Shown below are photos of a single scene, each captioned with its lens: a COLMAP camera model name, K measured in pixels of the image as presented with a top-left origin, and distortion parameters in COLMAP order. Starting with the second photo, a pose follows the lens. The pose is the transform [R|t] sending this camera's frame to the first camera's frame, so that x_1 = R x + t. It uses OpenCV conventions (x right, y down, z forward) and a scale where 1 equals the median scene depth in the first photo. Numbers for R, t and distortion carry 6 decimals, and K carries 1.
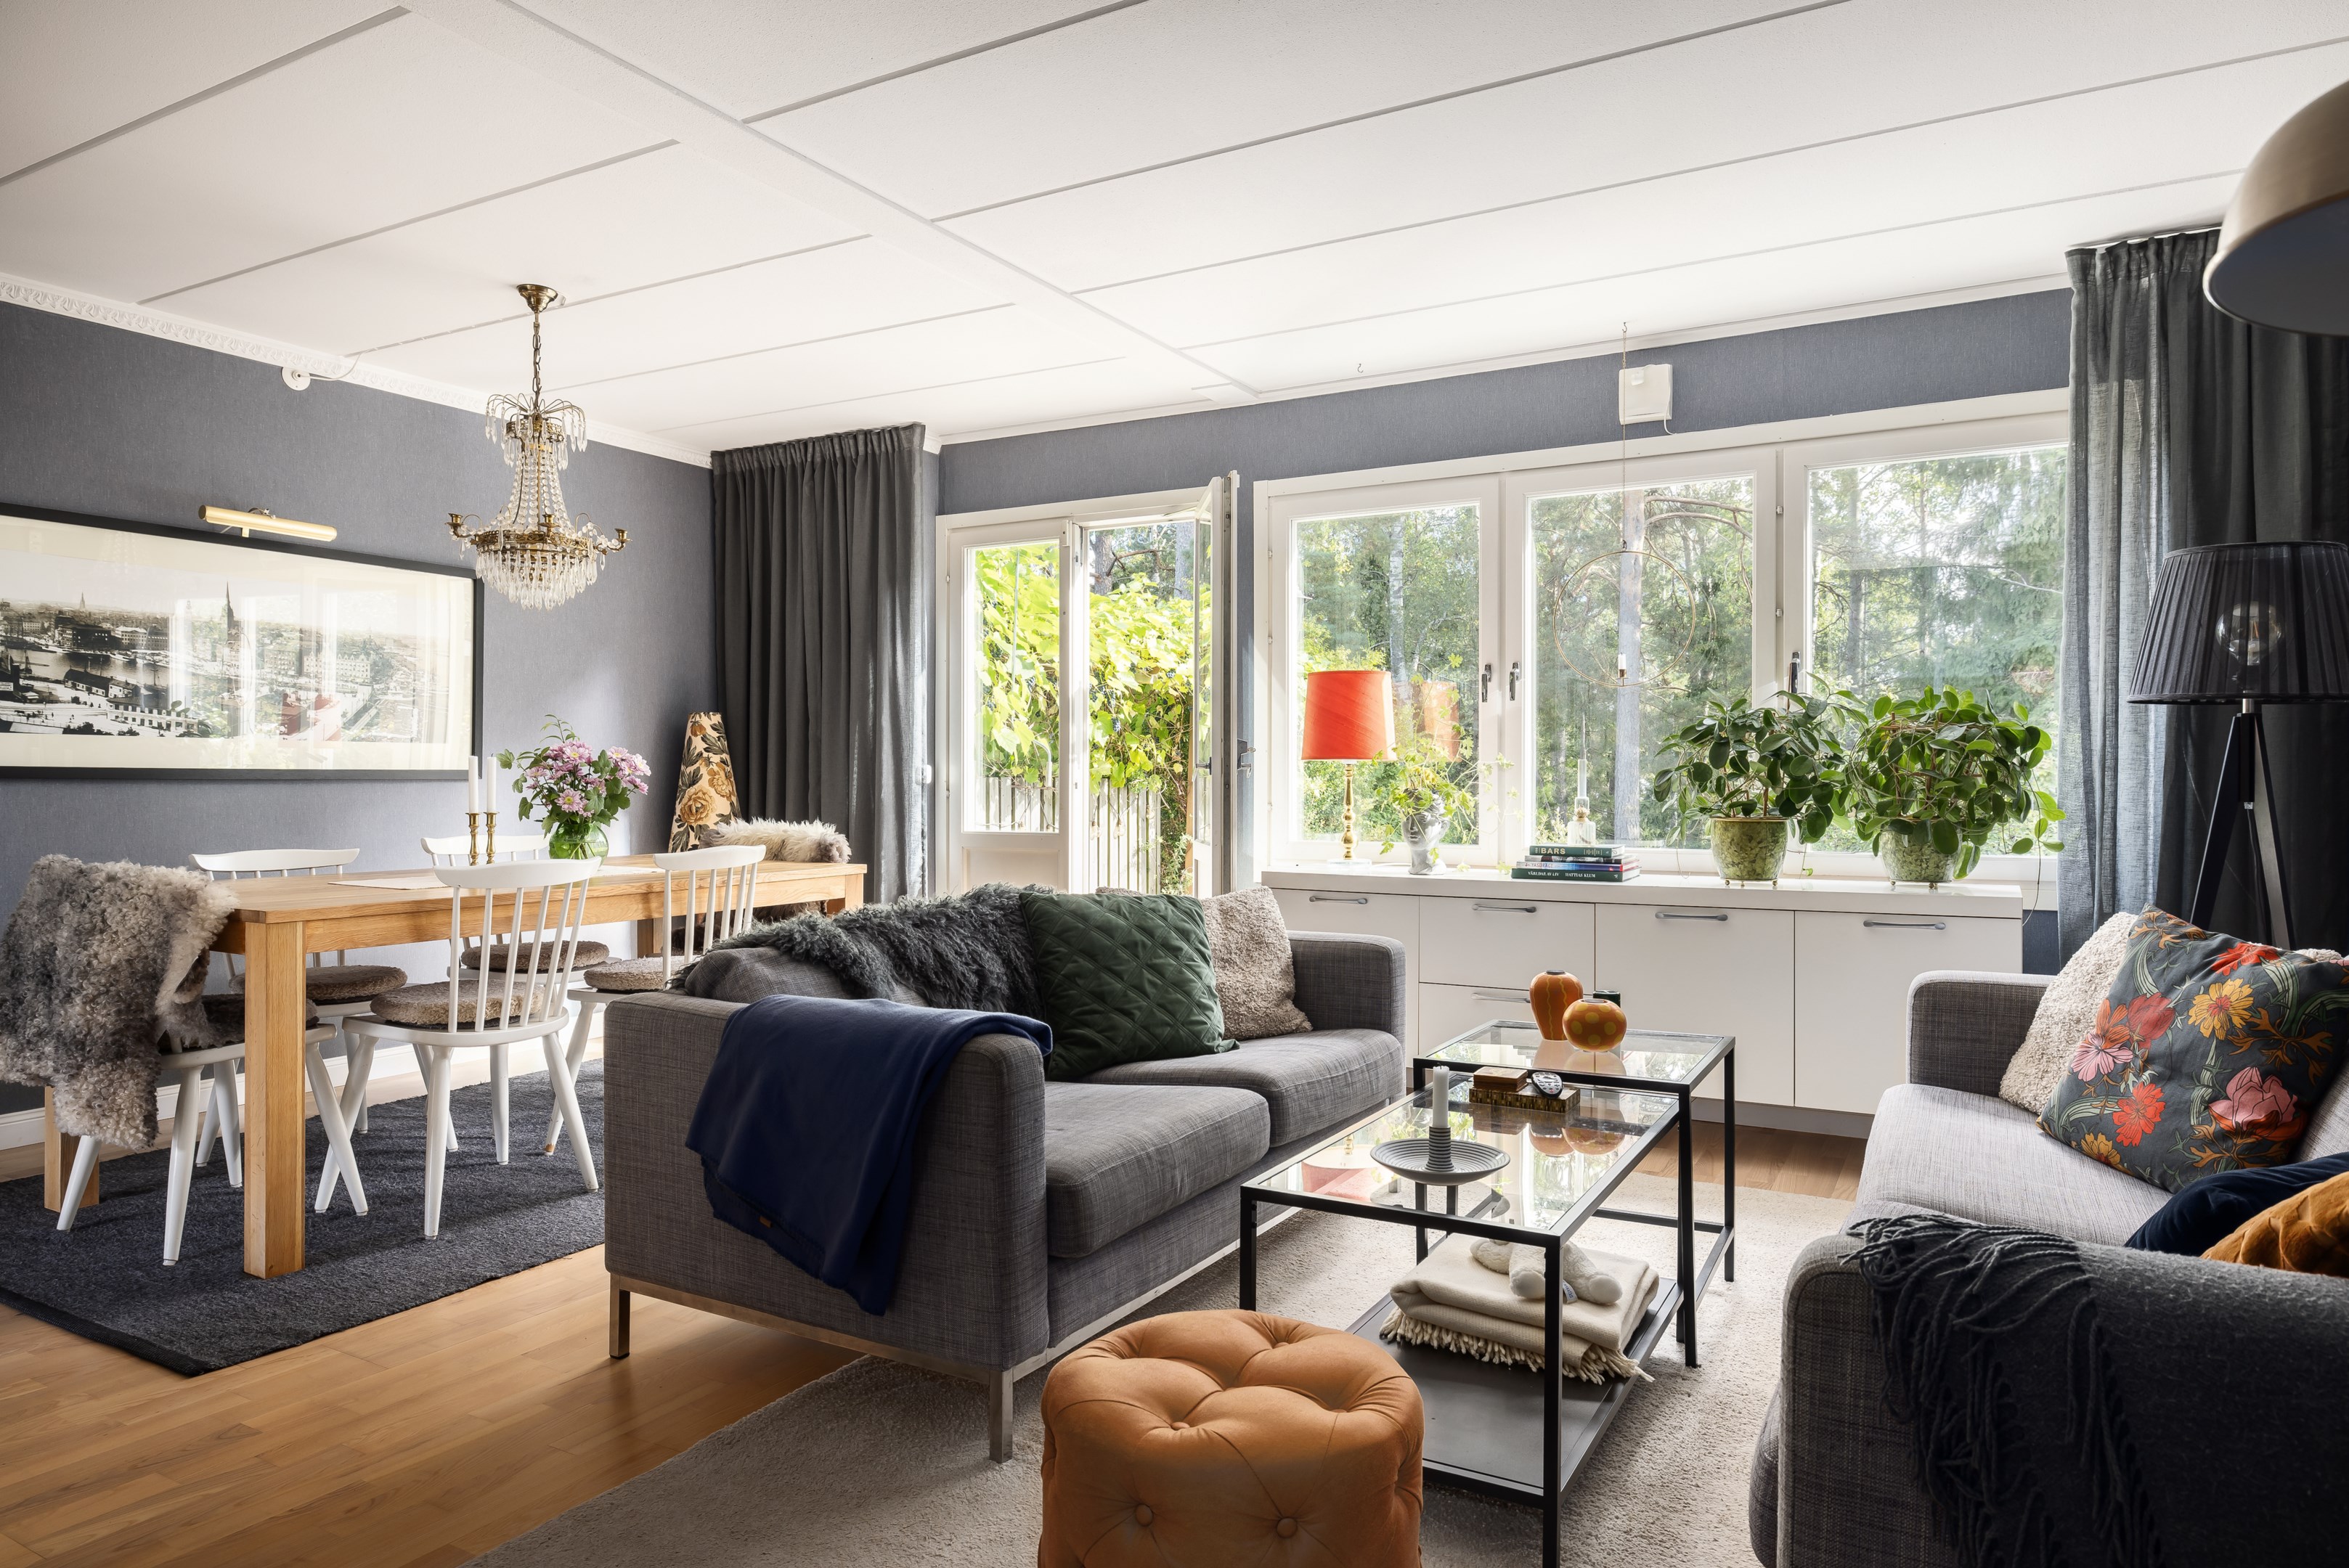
lens RADIAL K [[1425.3, 0, 1197.4], [0, 1425.3, 783.9], [0, 0, 1]] dist [-0.009154, 0.002924]
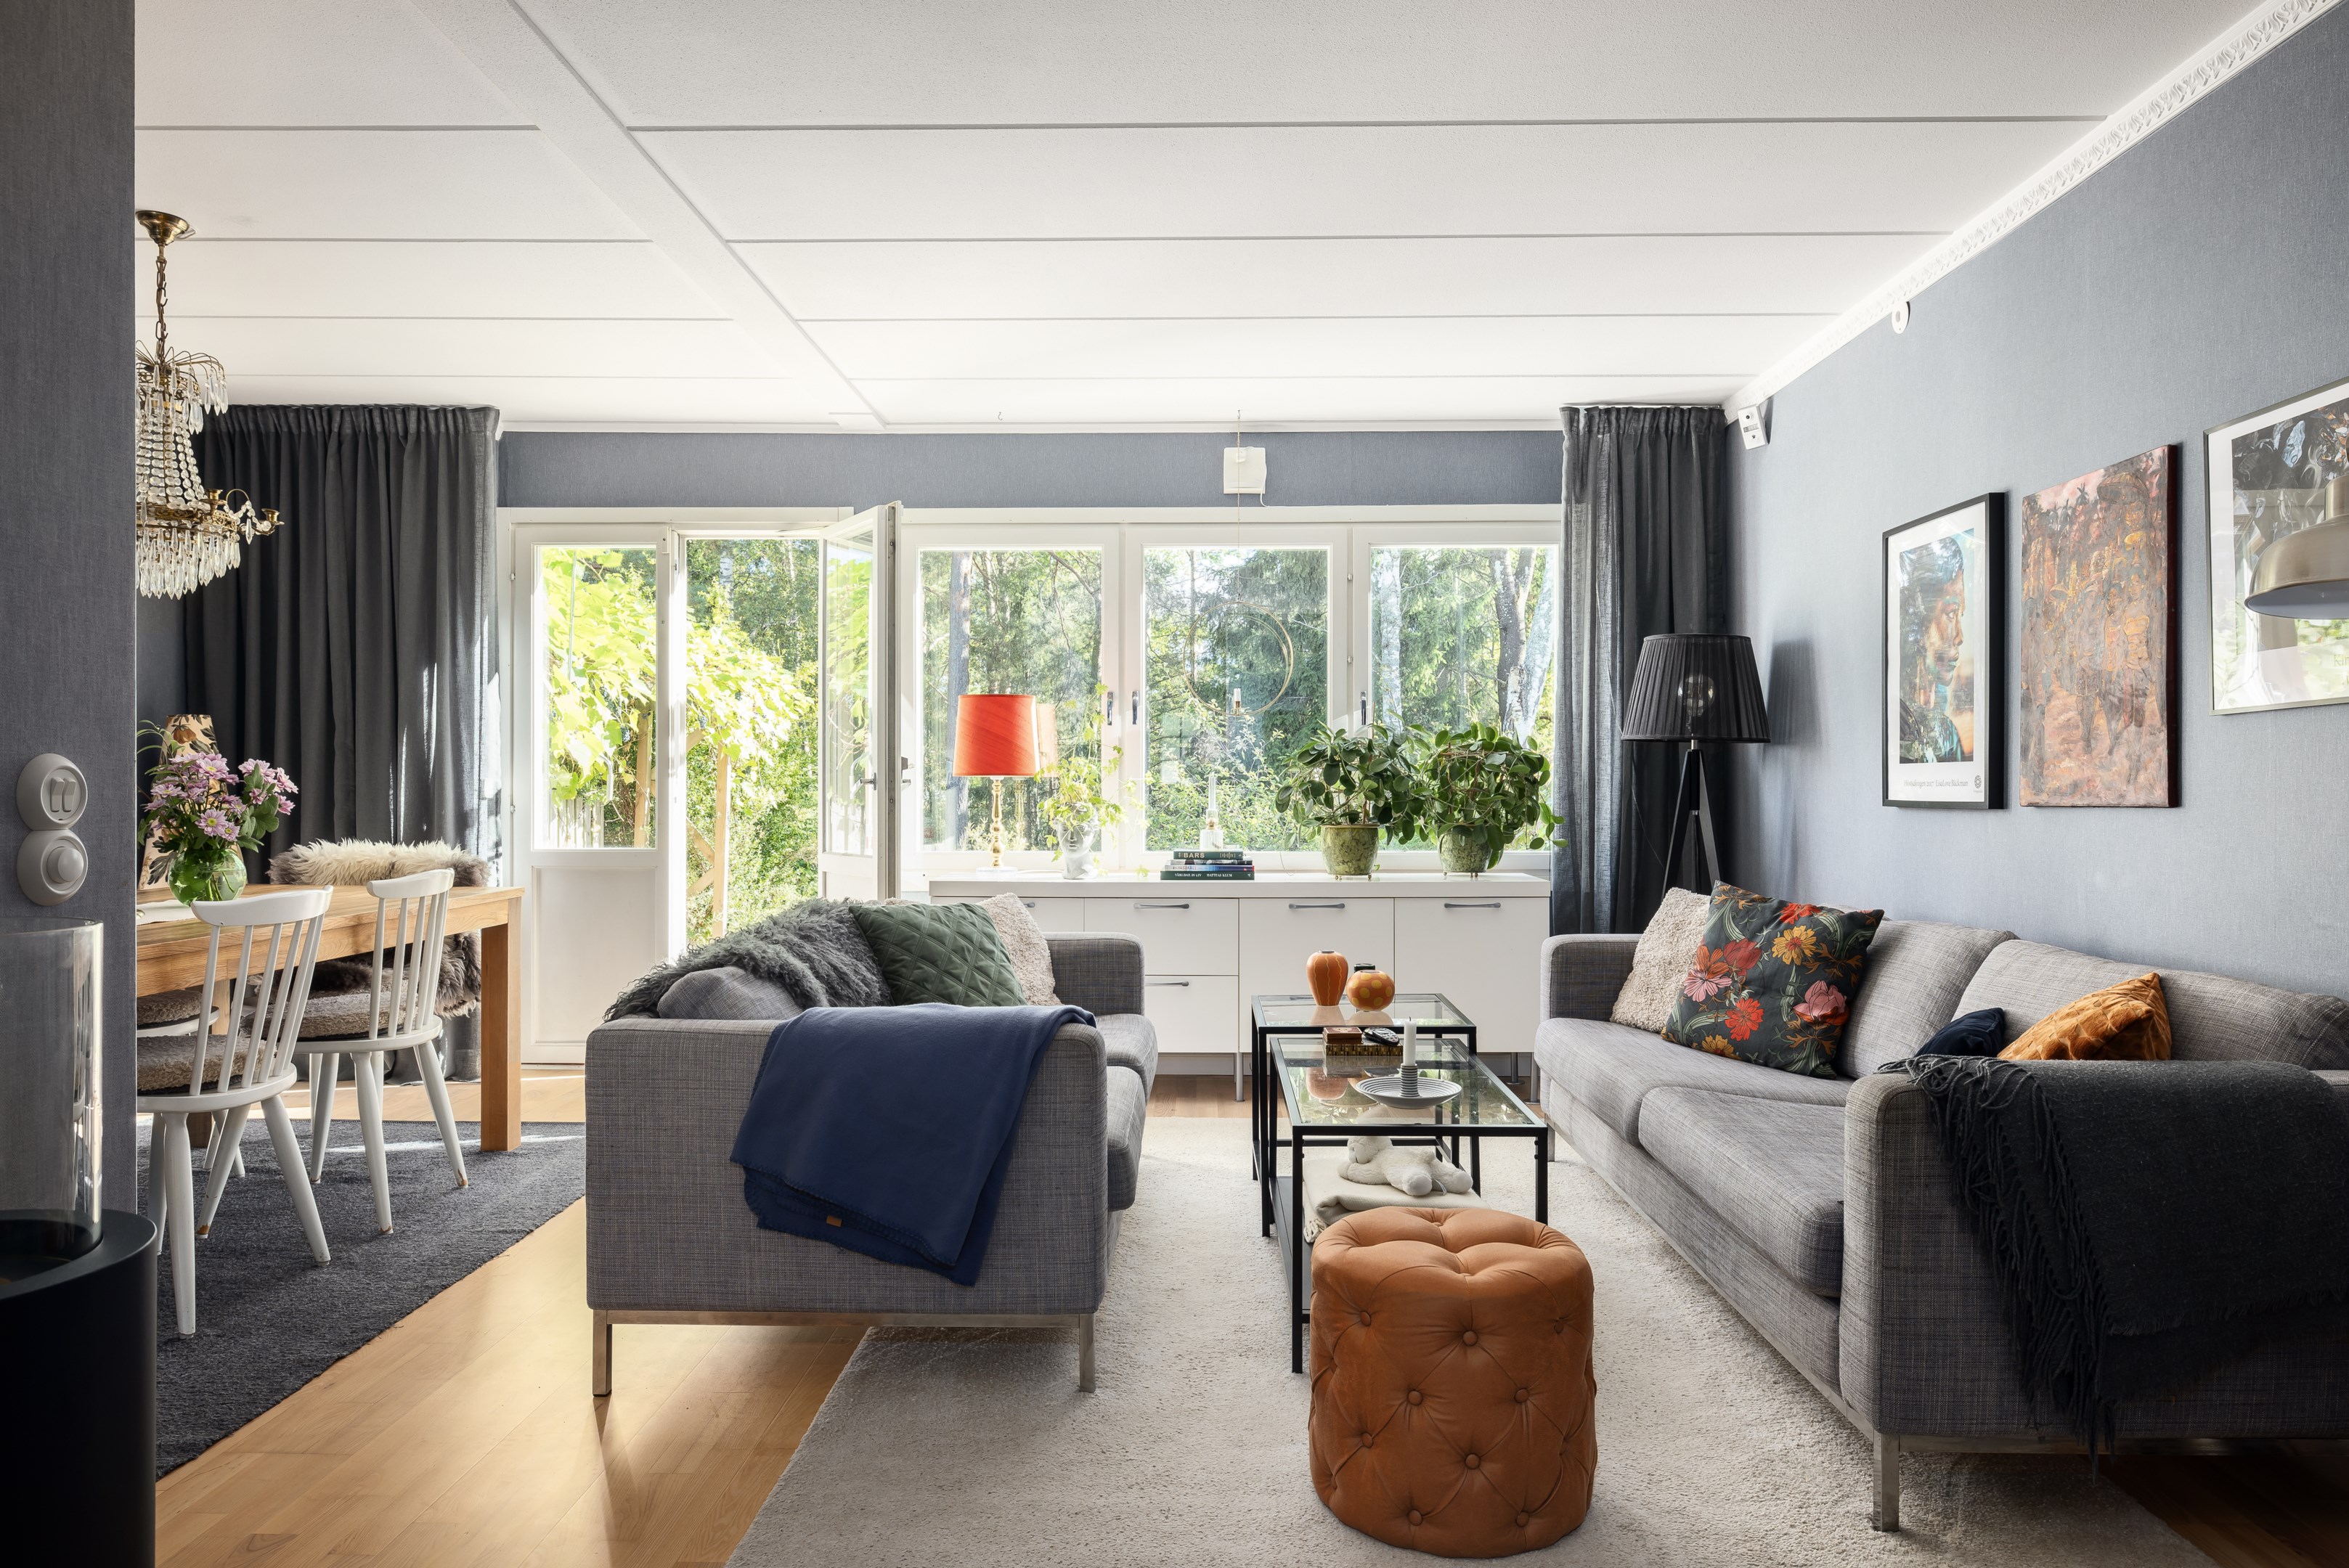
lens RADIAL K [[1425.3, 0, 1191.4], [0, 1425.3, 786.9], [0, 0, 1]] dist [-0.009154, 0.002924]
pose [[0.880640, -0.000202, 0.473786, -0.348199], [0.001514, 0.999996, -0.002388, -0.007162], [-0.473784, 0.002820, 0.880637, -0.034146]]
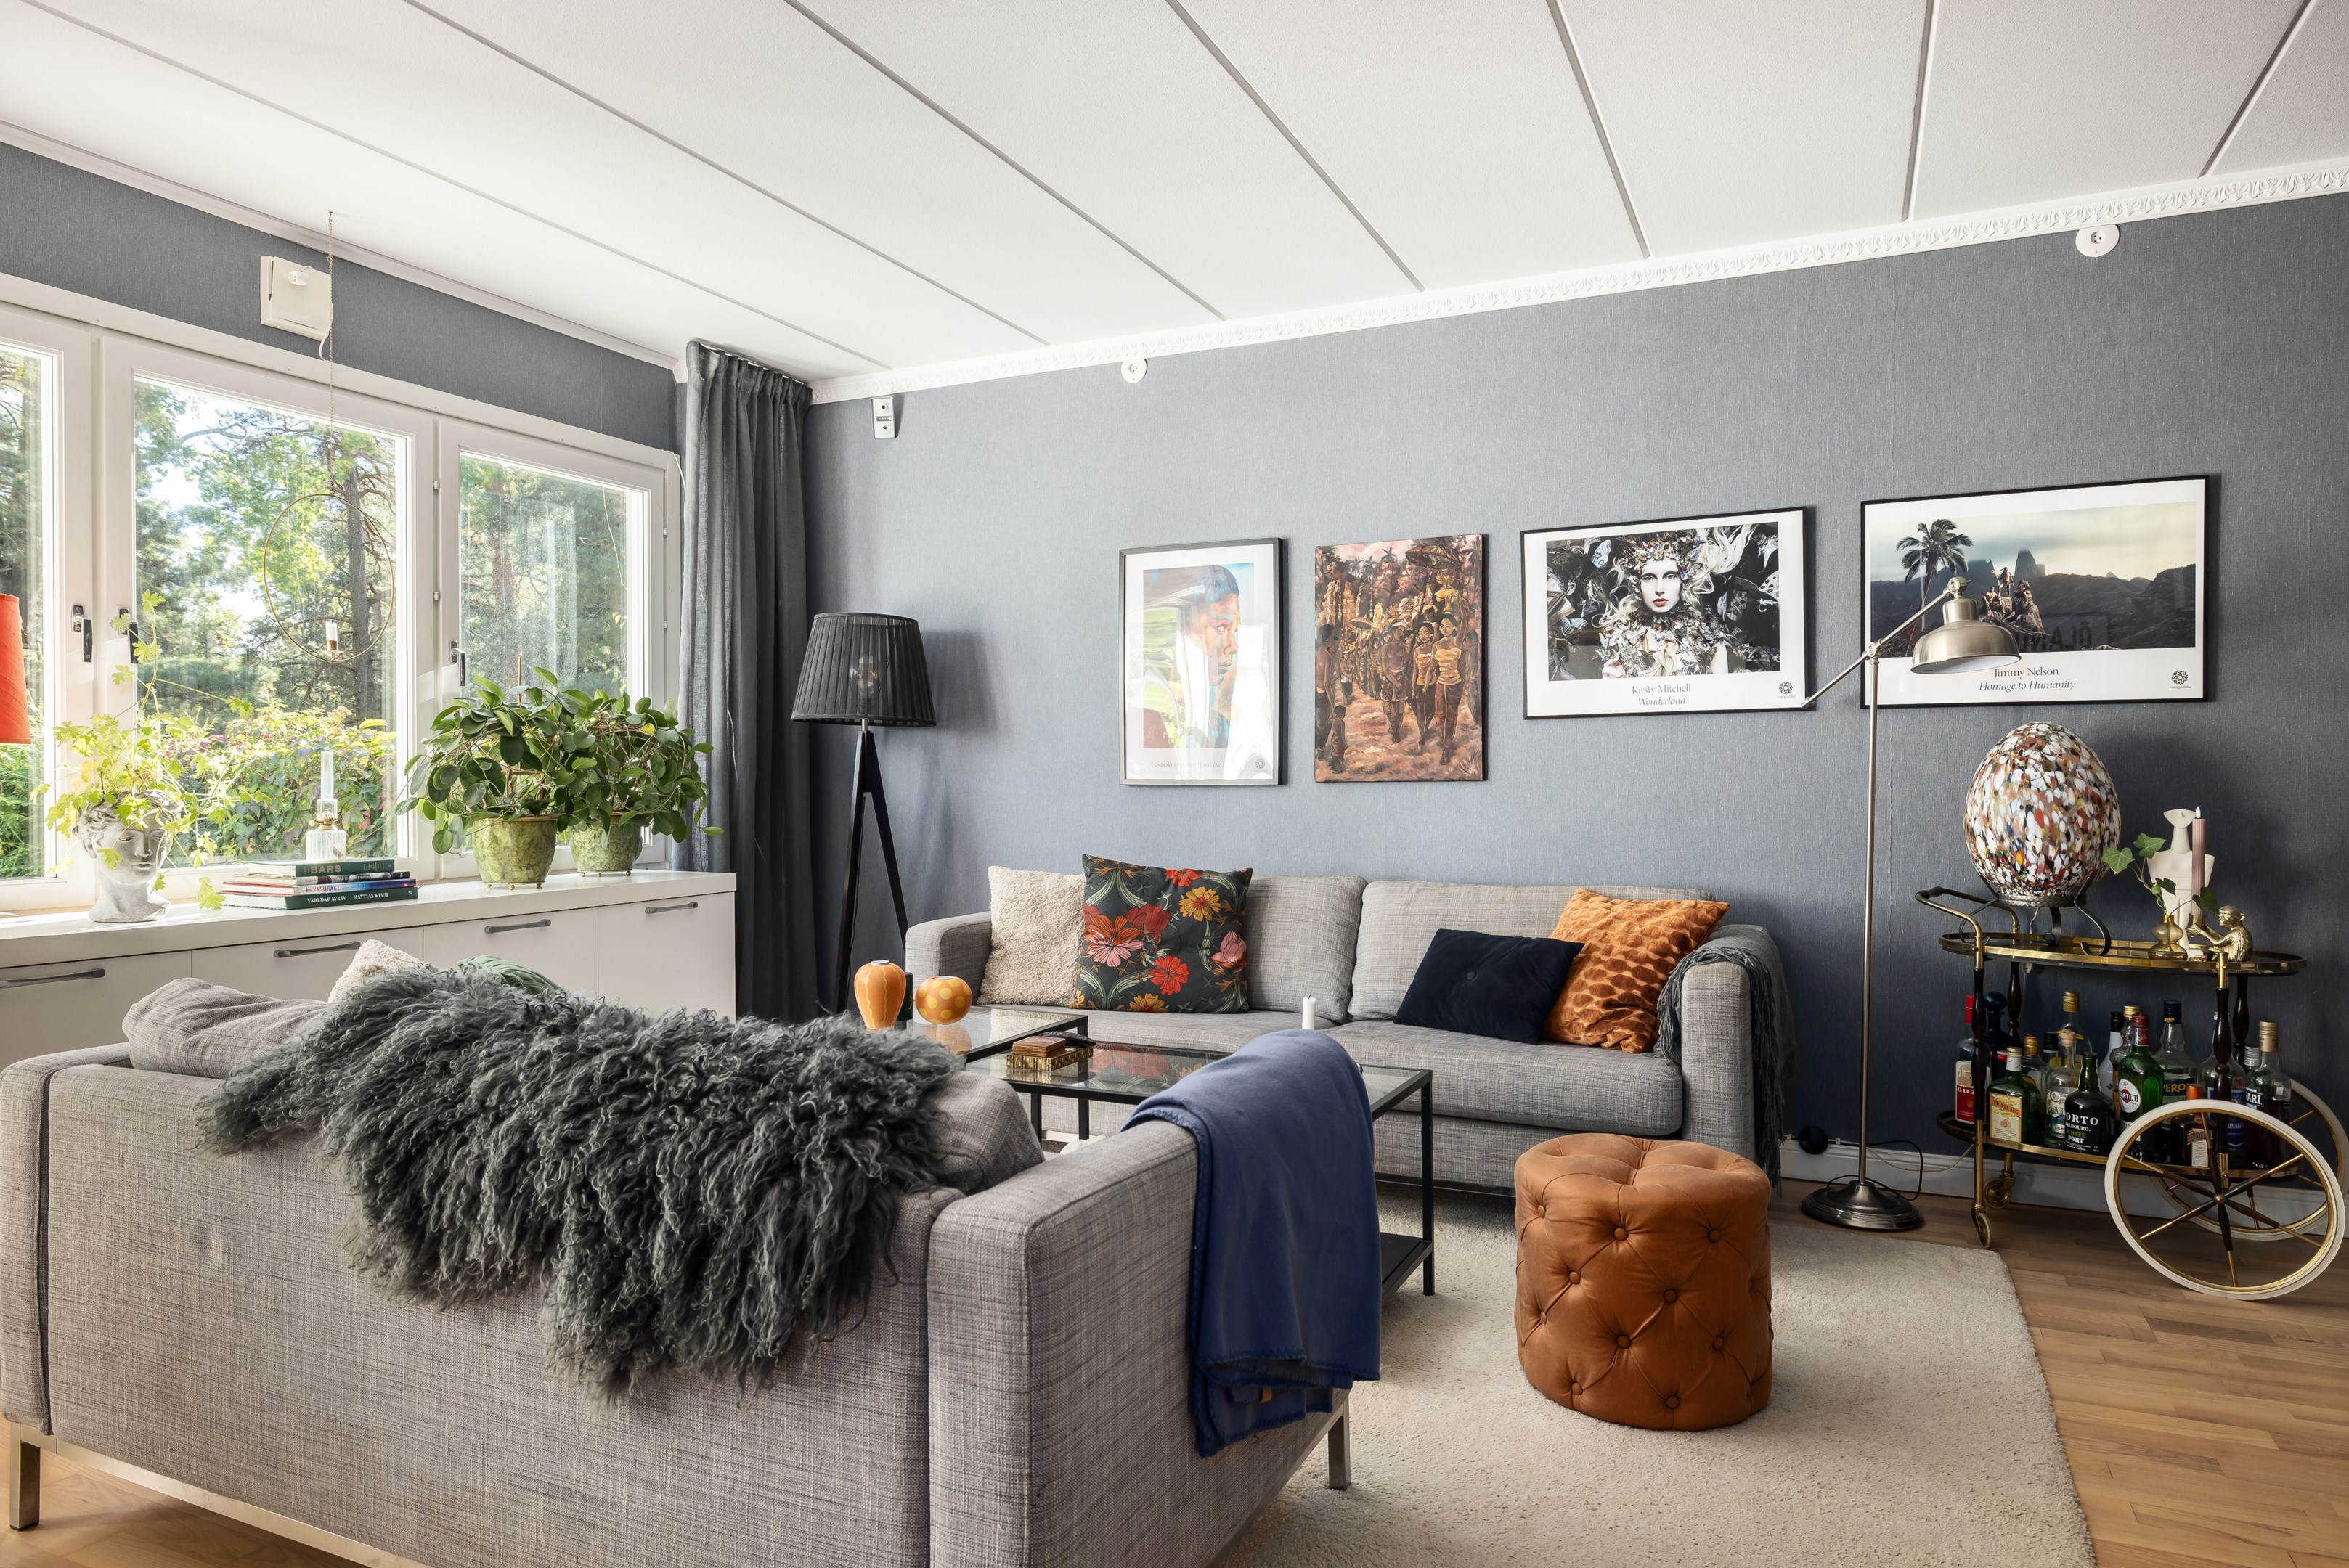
lens RADIAL K [[1422.2, 0, 1169.8], [0, 1422.2, 784.2], [0, 0, 1]] dist [-0.008838, -0.001225]
pose [[-0.058415, -0.005469, 0.998277, -0.619781], [0.003819, 0.999976, 0.005702, -0.001937], [-0.998285, 0.004146, -0.058393, 0.666099]]
